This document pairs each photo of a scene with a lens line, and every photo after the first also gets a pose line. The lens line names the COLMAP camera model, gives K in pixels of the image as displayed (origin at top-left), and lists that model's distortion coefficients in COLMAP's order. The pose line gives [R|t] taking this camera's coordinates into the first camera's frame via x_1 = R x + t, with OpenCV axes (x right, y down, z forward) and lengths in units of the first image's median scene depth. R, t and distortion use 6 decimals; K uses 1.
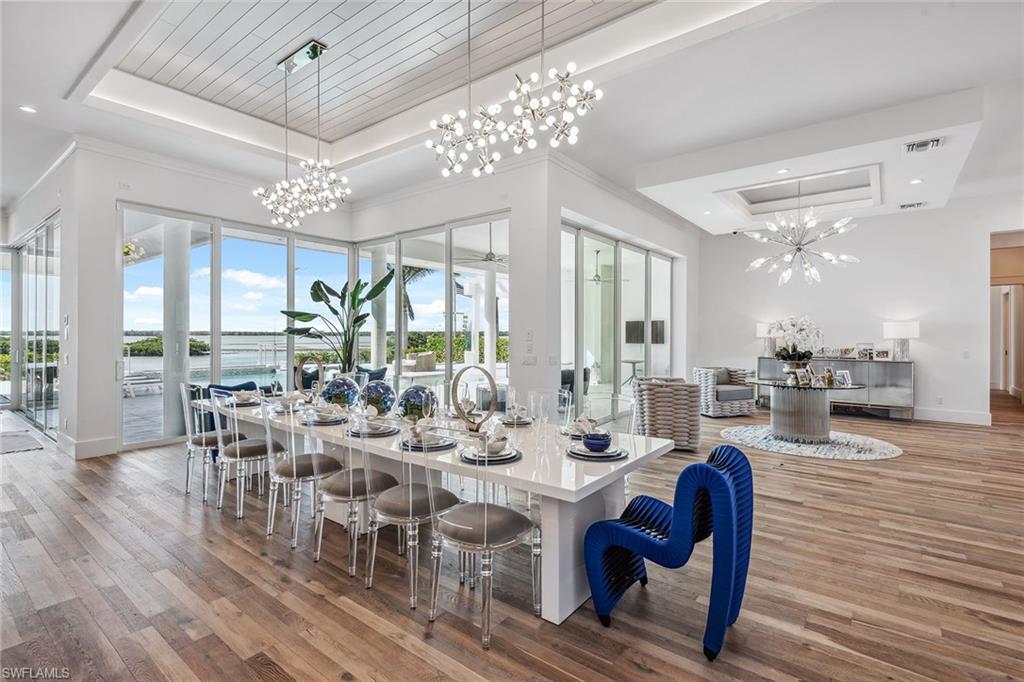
lens RADIAL K [[484.1, 0, 516.9], [0, 484.1, 334.3], [0, 0, 1]] dist [-0.000578, -0.003671]
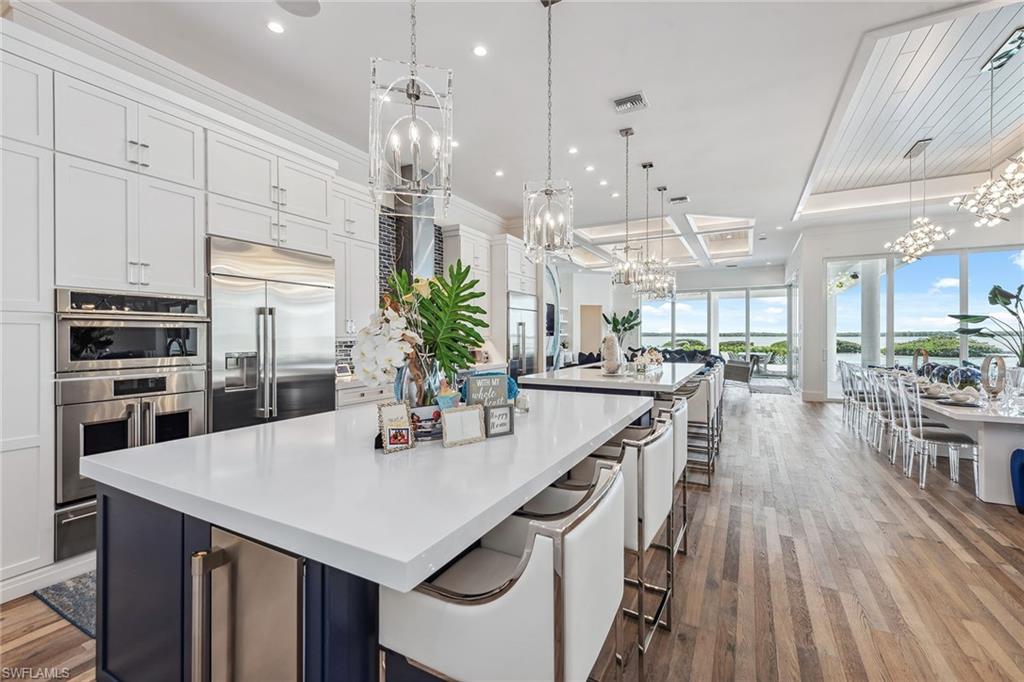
lens RADIAL K [[420.9, 0, 521.2], [0, 420.9, 337.5], [0, 0, 1]] dist [-0.004816, -0.000346]
pose [[0.160368, 0.001622, -0.987056, 0.407859], [0.003255, 0.999992, 0.002172, 0.003309], [0.987052, -0.003561, 0.160361, -0.270404]]
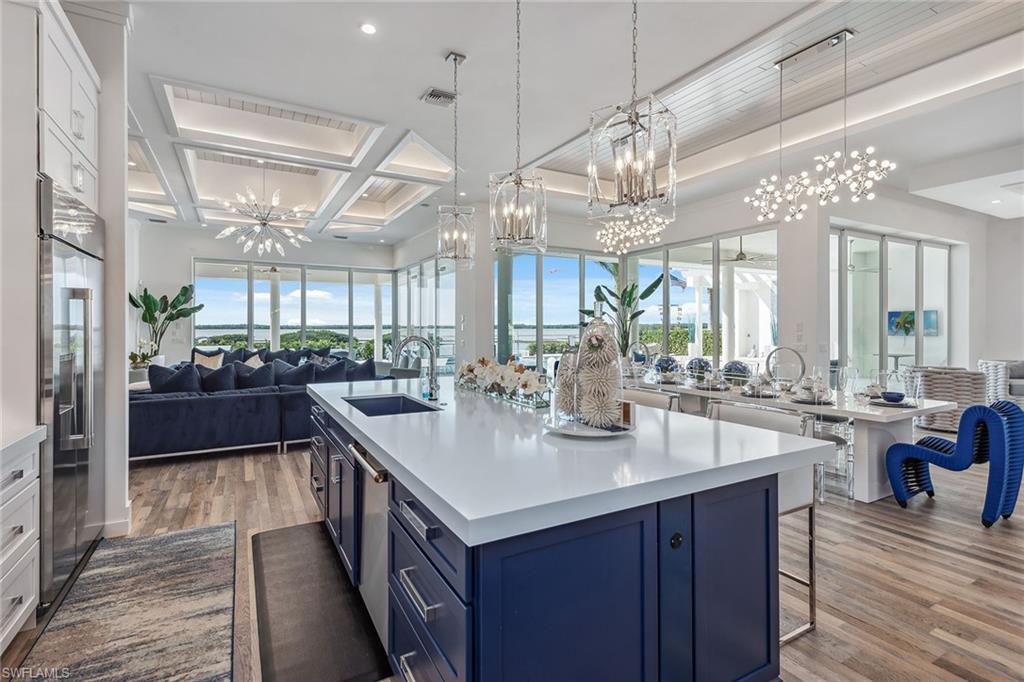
lens RADIAL K [[484.1, 0, 509.9], [0, 484.1, 329.2], [0, 0, 1]] dist [-0.000578, -0.003671]
pose [[0.910750, -0.001806, -0.412955, -0.105988], [0.003673, 0.999986, 0.003726, 0.000739], [0.412943, -0.004910, 0.910744, -0.309435]]
